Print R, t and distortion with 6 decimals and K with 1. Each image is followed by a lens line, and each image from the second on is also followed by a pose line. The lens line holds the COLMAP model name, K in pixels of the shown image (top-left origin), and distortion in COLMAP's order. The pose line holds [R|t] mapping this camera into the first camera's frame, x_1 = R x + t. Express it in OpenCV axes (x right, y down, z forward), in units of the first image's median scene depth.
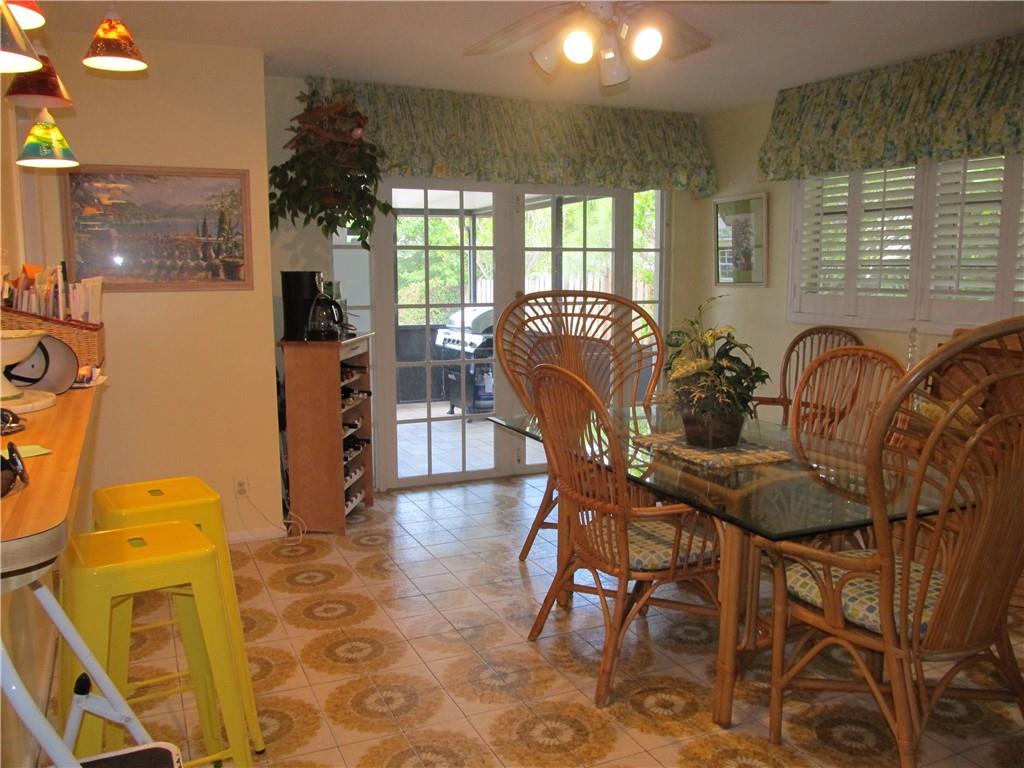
lens RADIAL K [[865.9, 0, 513.0], [0, 865.9, 385.0], [0, 0, 1]] dist [-0.048826, 0.035498]
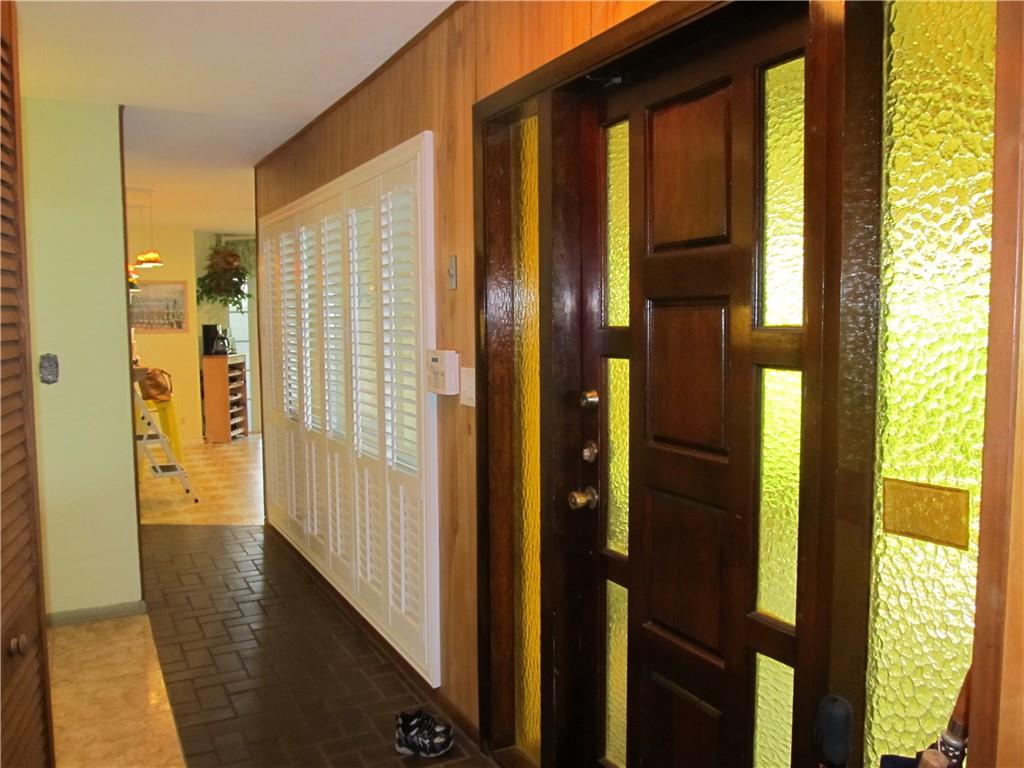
lens RADIAL K [[865.9, 0, 511.6], [0, 865.9, 382.5], [0, 0, 1]] dist [-0.048826, 0.035498]
pose [[0.998861, -0.012216, 0.046132, 0.433584], [0.014553, 0.998610, -0.050668, 0.144664], [-0.045449, 0.051281, 0.997650, -1.270945]]
